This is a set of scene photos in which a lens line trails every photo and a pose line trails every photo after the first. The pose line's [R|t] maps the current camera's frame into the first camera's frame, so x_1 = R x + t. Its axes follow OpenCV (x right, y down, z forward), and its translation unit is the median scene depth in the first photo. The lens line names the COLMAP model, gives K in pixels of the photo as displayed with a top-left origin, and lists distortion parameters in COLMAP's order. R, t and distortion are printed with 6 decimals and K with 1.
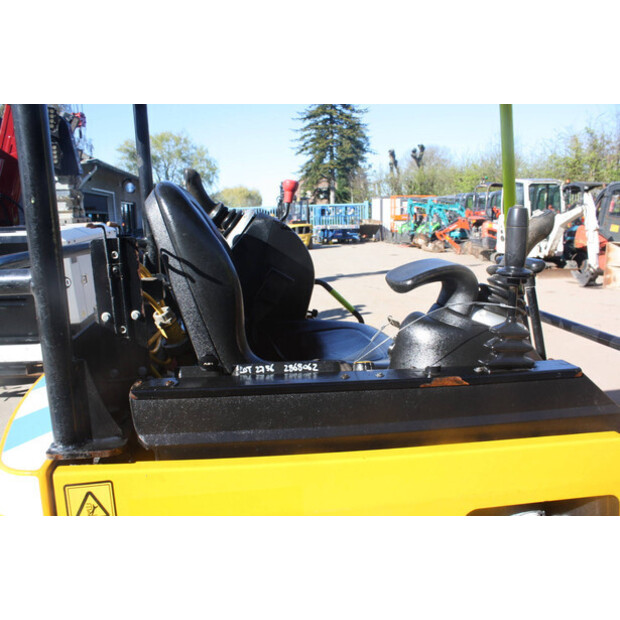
lens RADIAL K [[512.3, 0, 310.0], [0, 512.3, 310.0], [0, 0, 1]] dist [-0.145865, 0.127155]
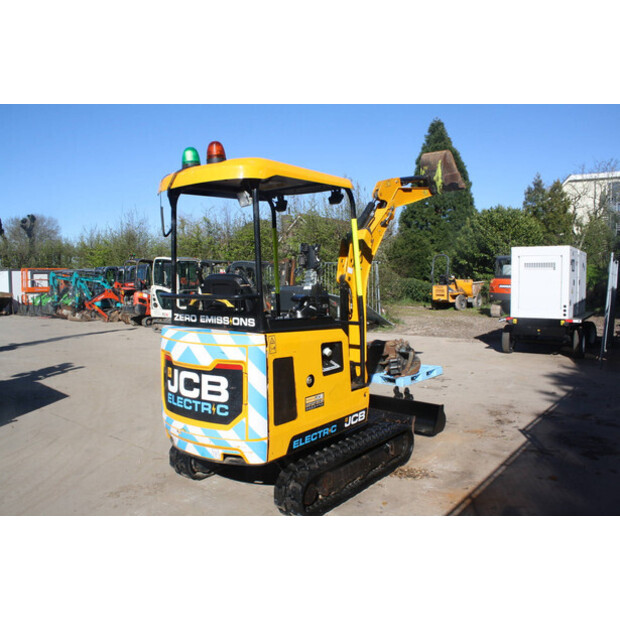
lens RADIAL K [[516.9, 0, 308.1], [0, 516.9, 322.4], [0, 0, 1]] dist [-0.163687, 0.135354]
pose [[0.740939, -0.037153, 0.670544, -0.106241], [0.115811, 0.990579, -0.073084, 0.019720], [-0.661511, 0.131807, 0.738261, -0.091040]]
